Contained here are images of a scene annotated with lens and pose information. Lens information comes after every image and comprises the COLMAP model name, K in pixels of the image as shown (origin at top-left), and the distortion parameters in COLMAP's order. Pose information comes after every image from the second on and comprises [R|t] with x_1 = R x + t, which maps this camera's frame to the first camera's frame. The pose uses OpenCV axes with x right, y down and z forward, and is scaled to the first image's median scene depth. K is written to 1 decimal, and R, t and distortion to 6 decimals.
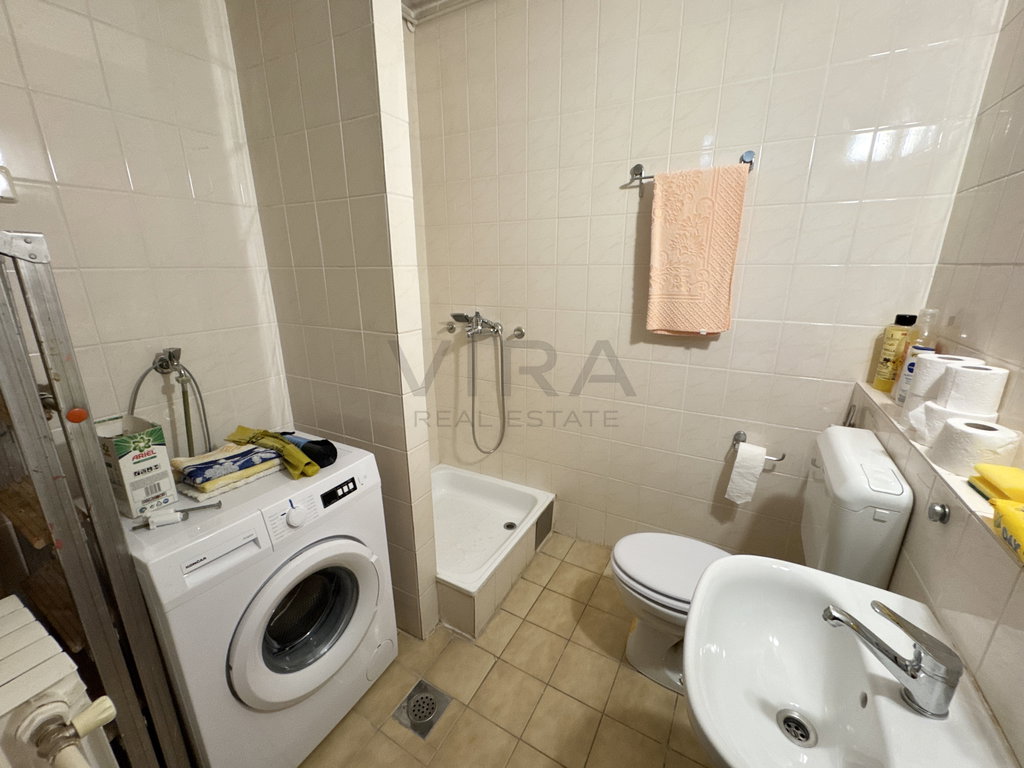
lens RADIAL K [[407.6, 0, 510.3], [0, 407.6, 384.9], [0, 0, 1]] dist [-0.002304, -0.000239]
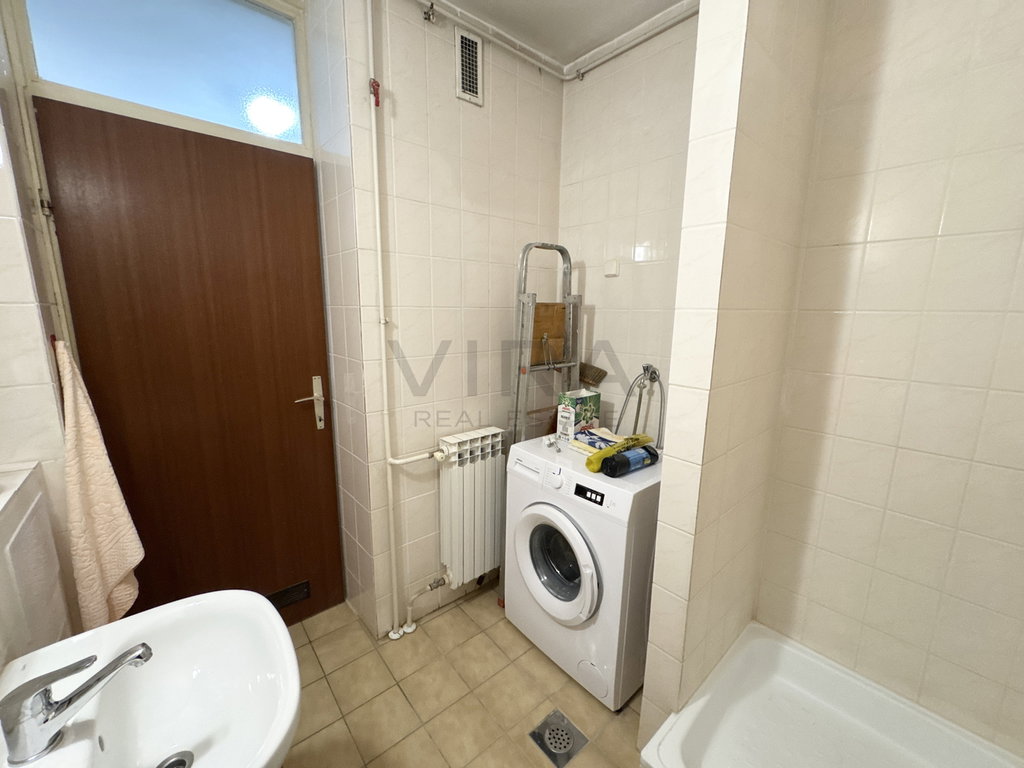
lens RADIAL K [[407.6, 0, 510.3], [0, 407.6, 384.9], [0, 0, 1]] dist [-0.002304, -0.000239]
pose [[-0.329908, 0.175342, -0.927586, 0.692814], [-0.270889, 0.923691, 0.270951, -0.287227], [0.904312, 0.340662, -0.257235, 0.982804]]
